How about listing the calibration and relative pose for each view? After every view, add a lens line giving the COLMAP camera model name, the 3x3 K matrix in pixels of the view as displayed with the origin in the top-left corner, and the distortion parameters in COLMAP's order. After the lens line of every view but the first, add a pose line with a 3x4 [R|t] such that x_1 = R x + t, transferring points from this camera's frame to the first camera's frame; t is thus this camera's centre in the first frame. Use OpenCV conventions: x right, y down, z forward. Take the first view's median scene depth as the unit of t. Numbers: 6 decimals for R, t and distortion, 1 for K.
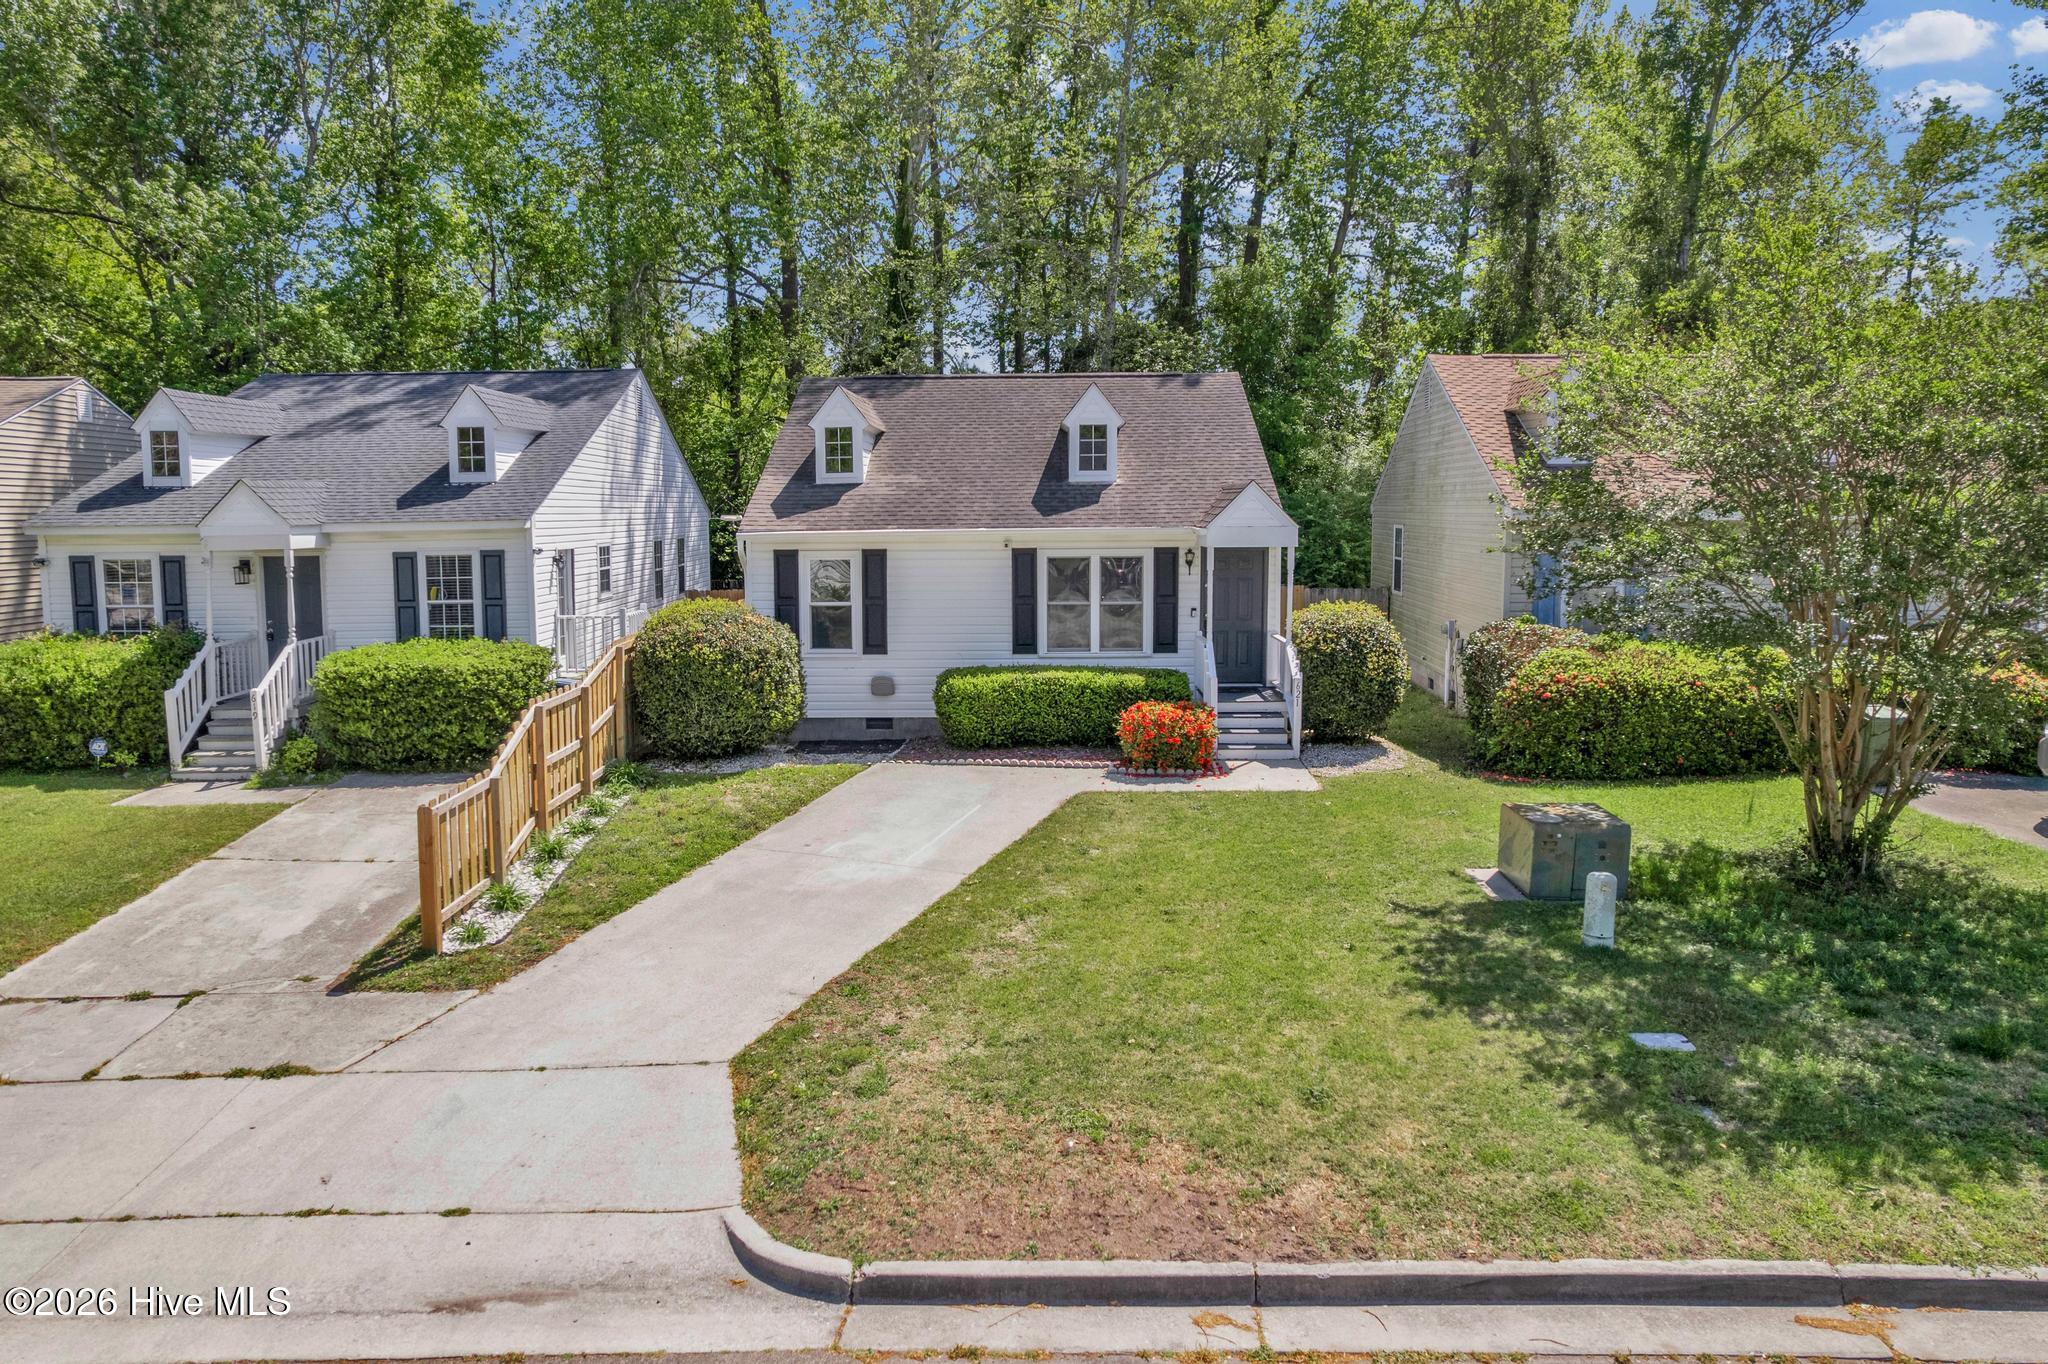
lens RADIAL K [[1338.5, 0, 1030.1], [0, 1338.5, 620.1], [0, 0, 1]] dist [-0.084231, 0.070833]
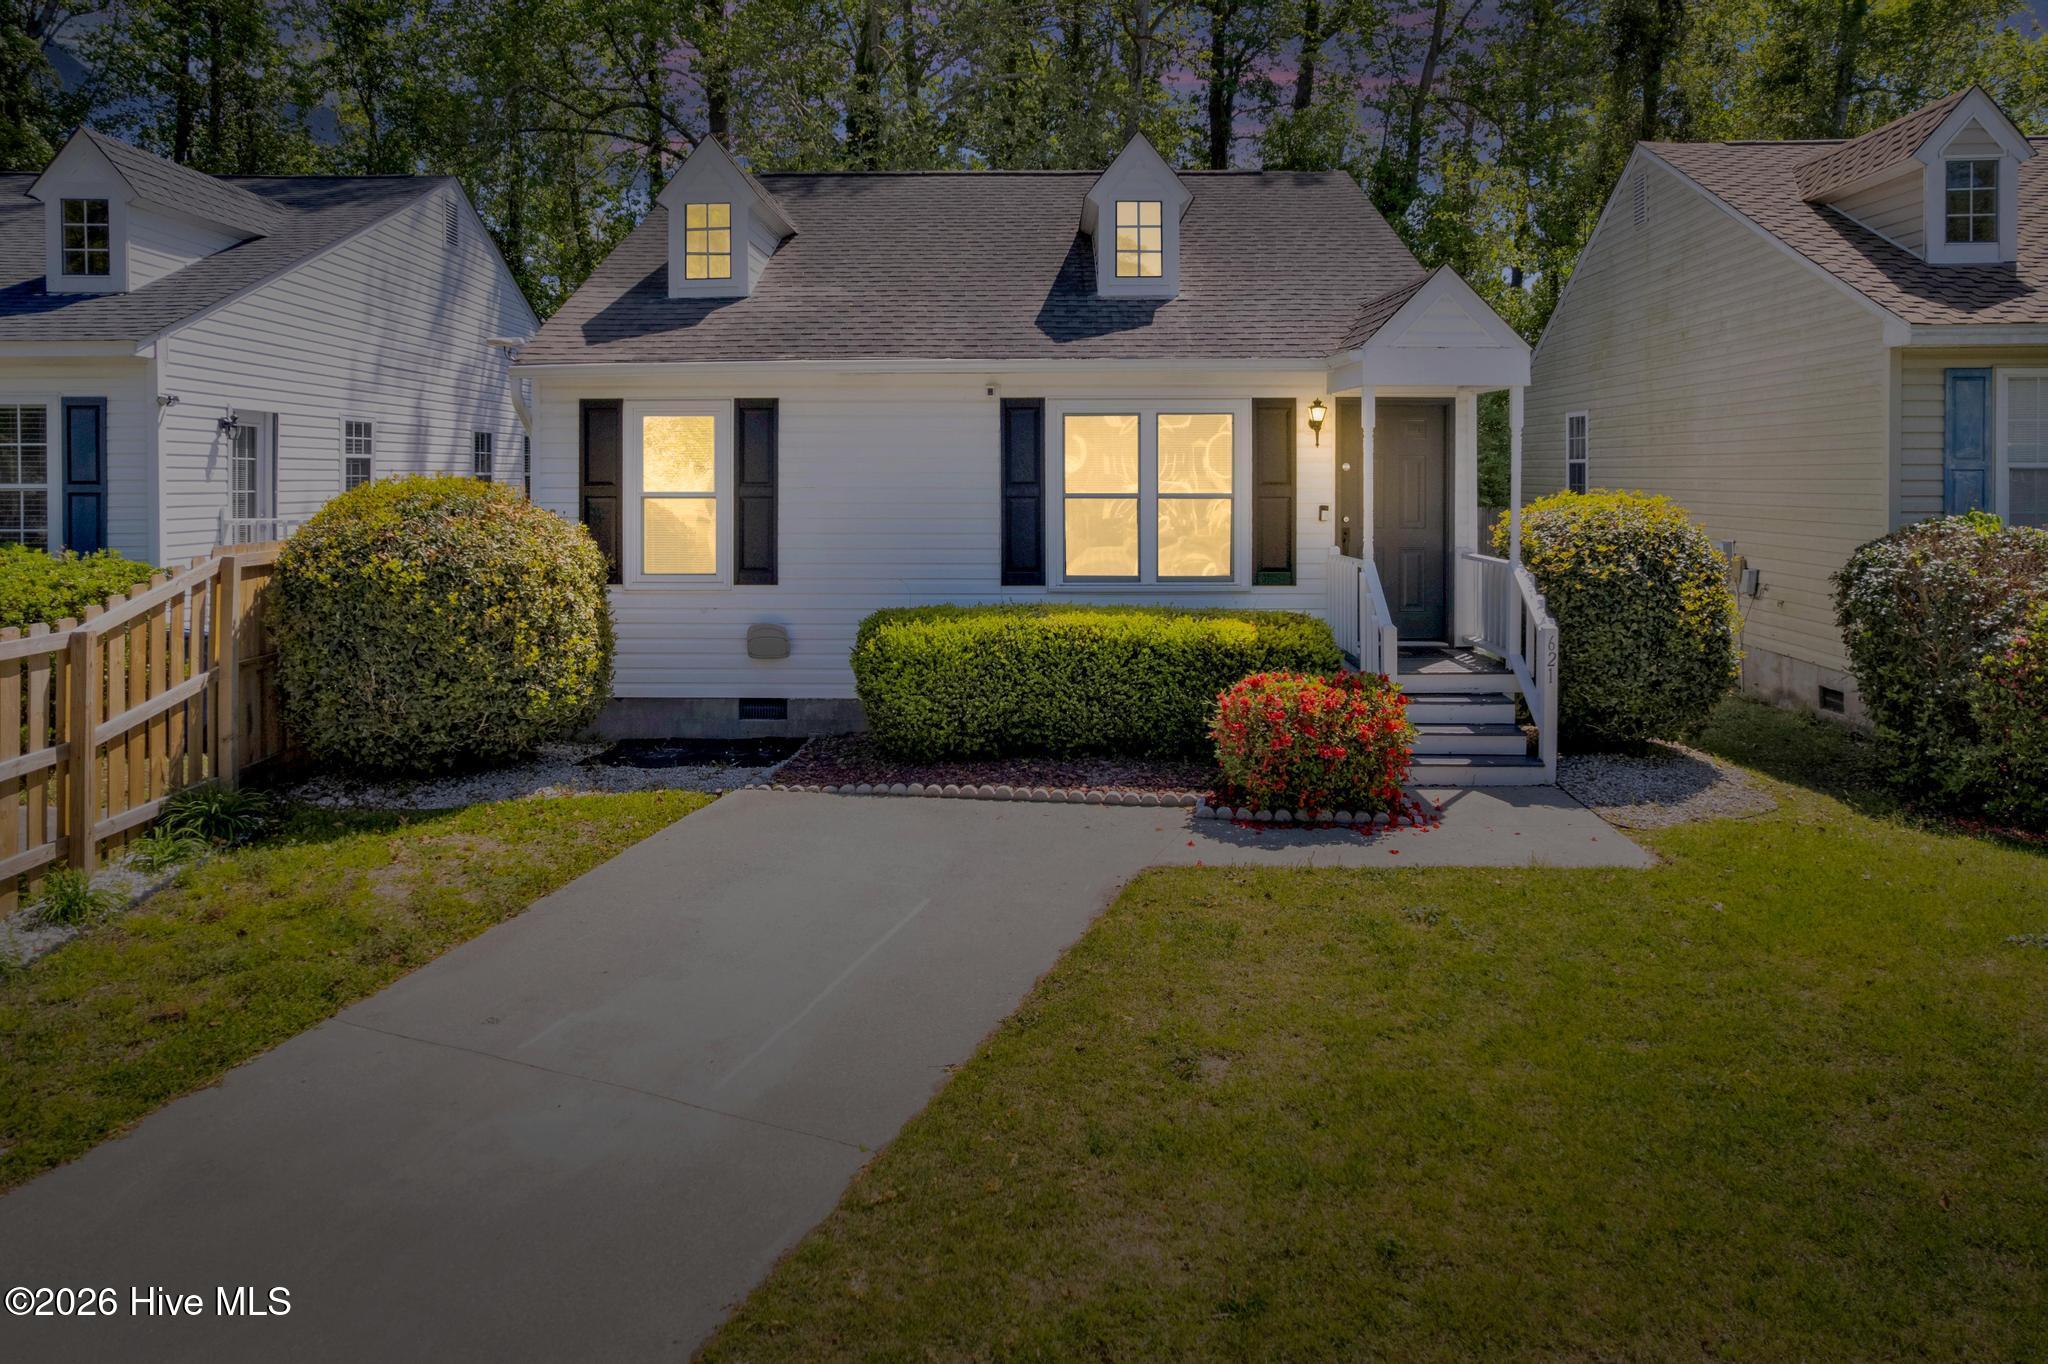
lens RADIAL K [[1380.9, 0, 982.6], [0, 1380.9, 512.0], [0, 0, 1]] dist [-0.026409, 0.001375]
pose [[0.999620, 0.003080, -0.027403, -0.005691], [-0.004602, 0.998441, -0.055631, 0.029404], [0.027188, 0.055736, 0.998075, 0.463093]]
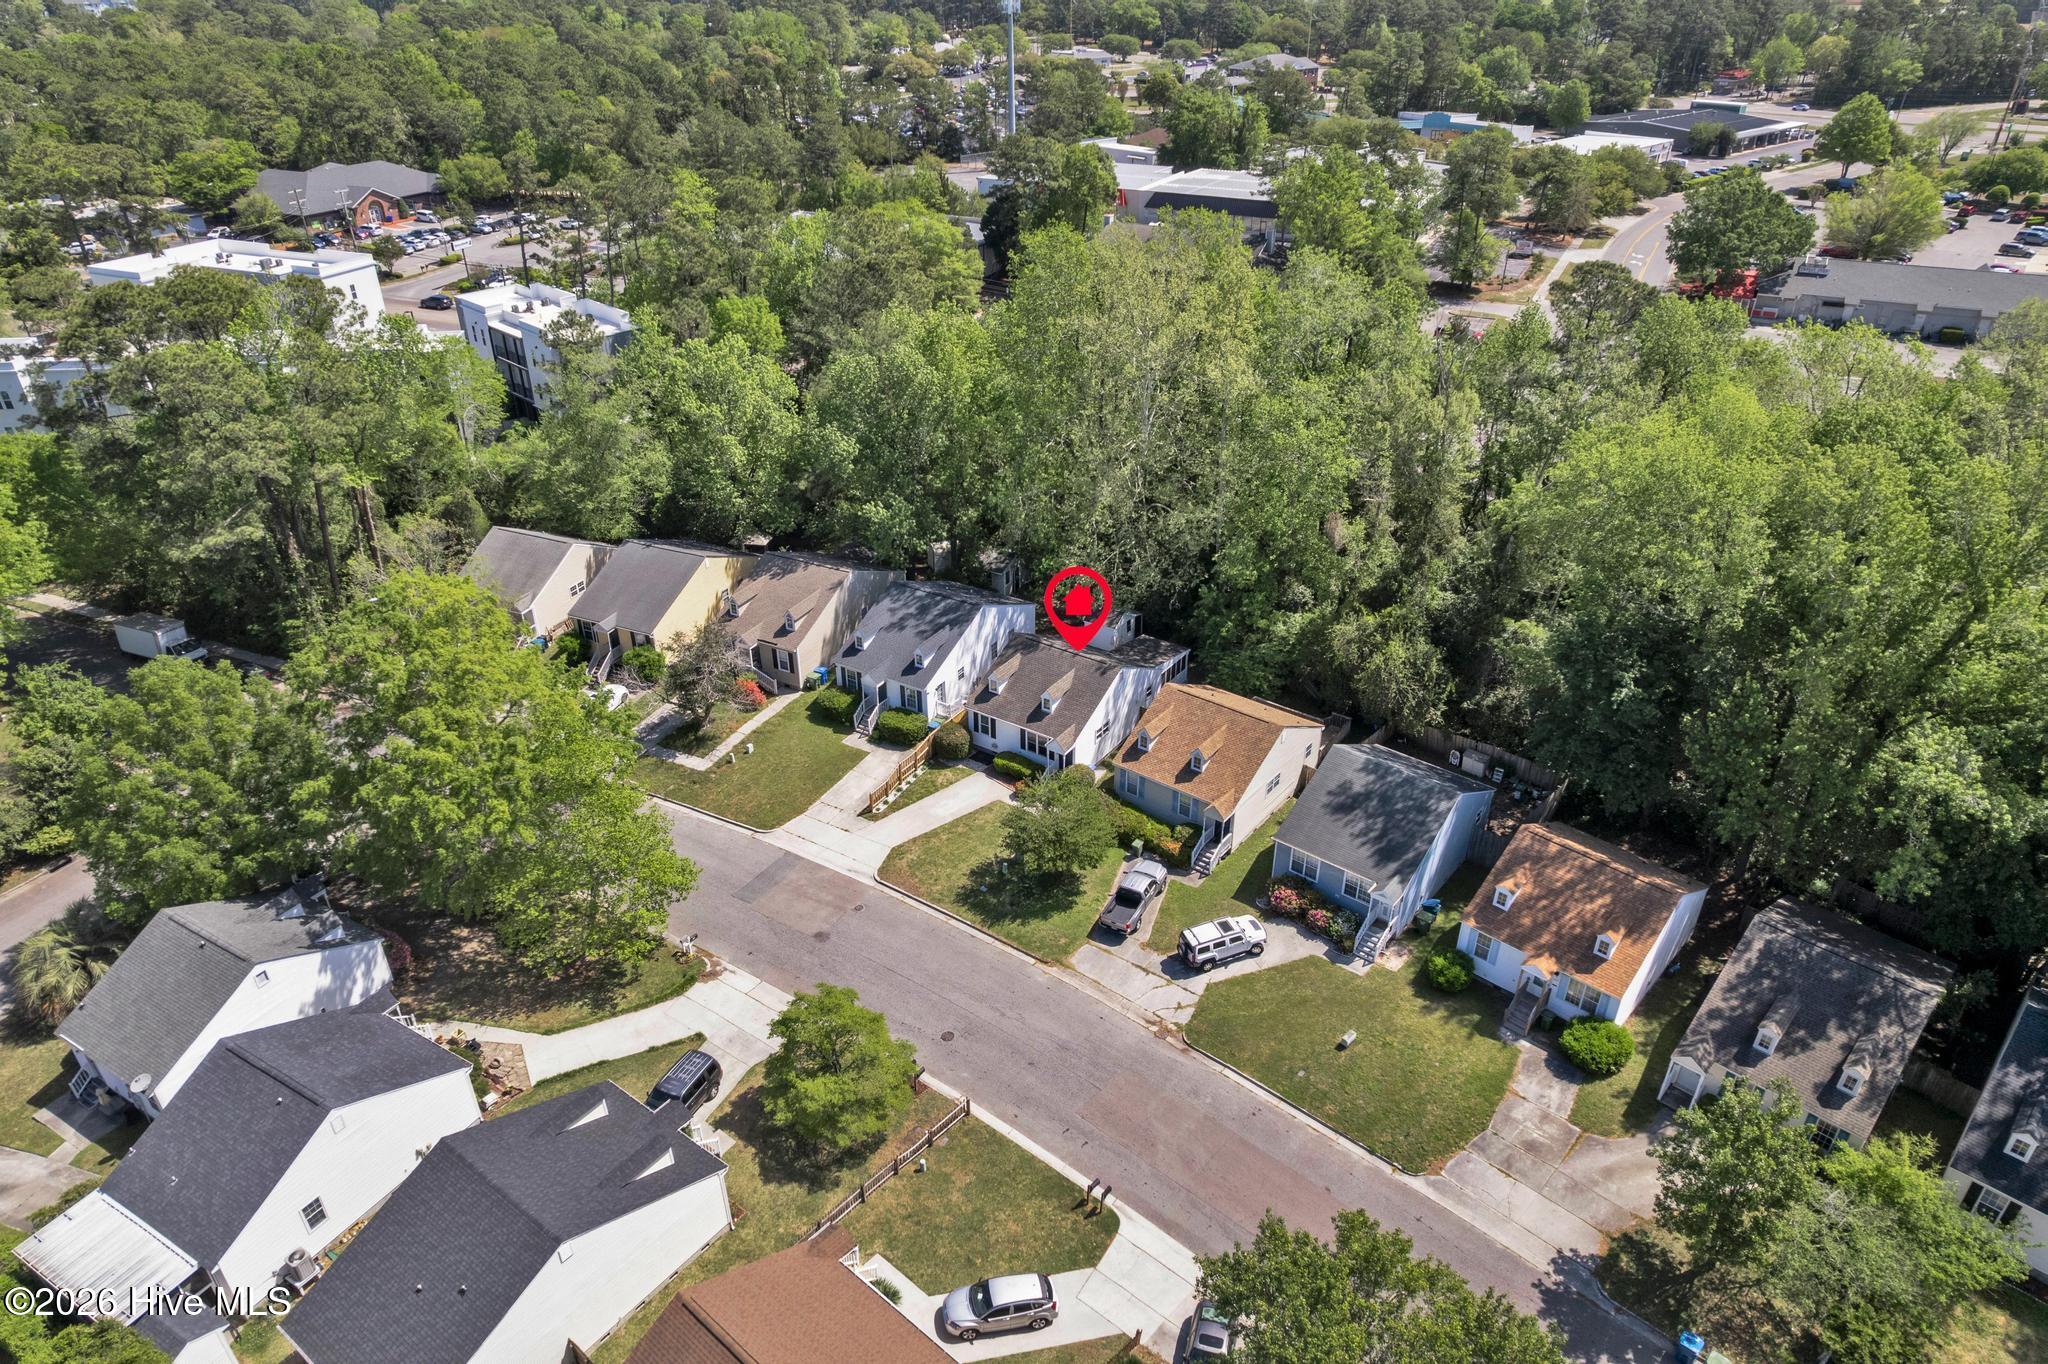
lens RADIAL K [[1304.3, 0, 1029.1], [0, 1304.3, 709.1], [0, 0, 1]] dist [-0.079555, 0.058933]
pose [[0.833971, 0.285378, -0.472284, 2.041032], [-0.045549, 0.888565, 0.456484, -2.090454], [0.549925, -0.359182, 0.754036, -2.152082]]
